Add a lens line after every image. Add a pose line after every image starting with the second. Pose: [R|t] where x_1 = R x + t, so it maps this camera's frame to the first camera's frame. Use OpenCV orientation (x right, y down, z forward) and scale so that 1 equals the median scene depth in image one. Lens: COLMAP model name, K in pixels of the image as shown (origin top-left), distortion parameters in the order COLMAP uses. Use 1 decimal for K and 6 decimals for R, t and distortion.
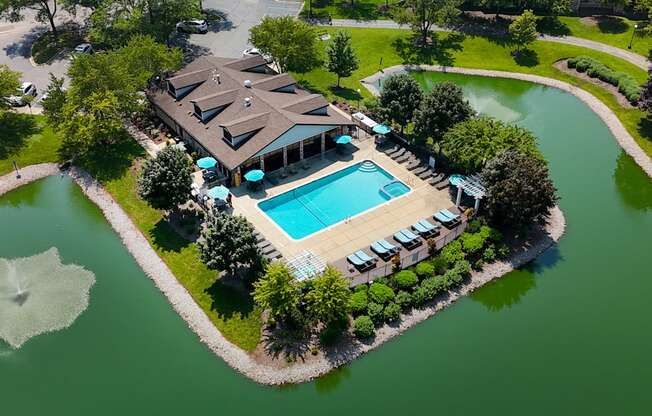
lens RADIAL K [[779.8, 0, 326.0], [0, 779.8, 208.0], [0, 0, 1]] dist [0.023131, 0.022469]
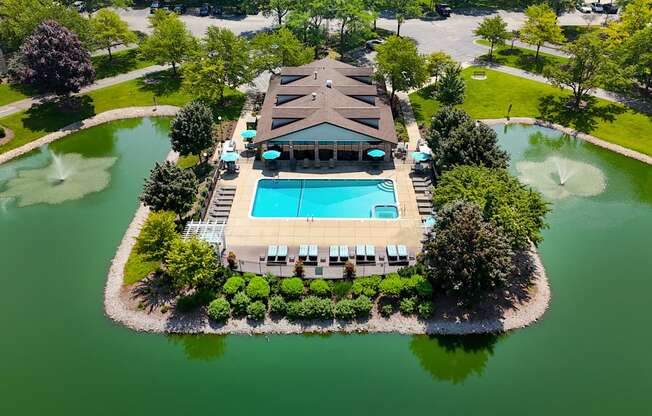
lens RADIAL K [[573.0, 0, 326.0], [0, 573.0, 208.0], [0, 0, 1]] dist [0.056234, -0.004644]
pose [[0.796144, 0.331153, -0.506450, 0.376235], [-0.343486, 0.936370, 0.072302, -0.052710], [0.498168, 0.116396, 0.859233, 0.332256]]
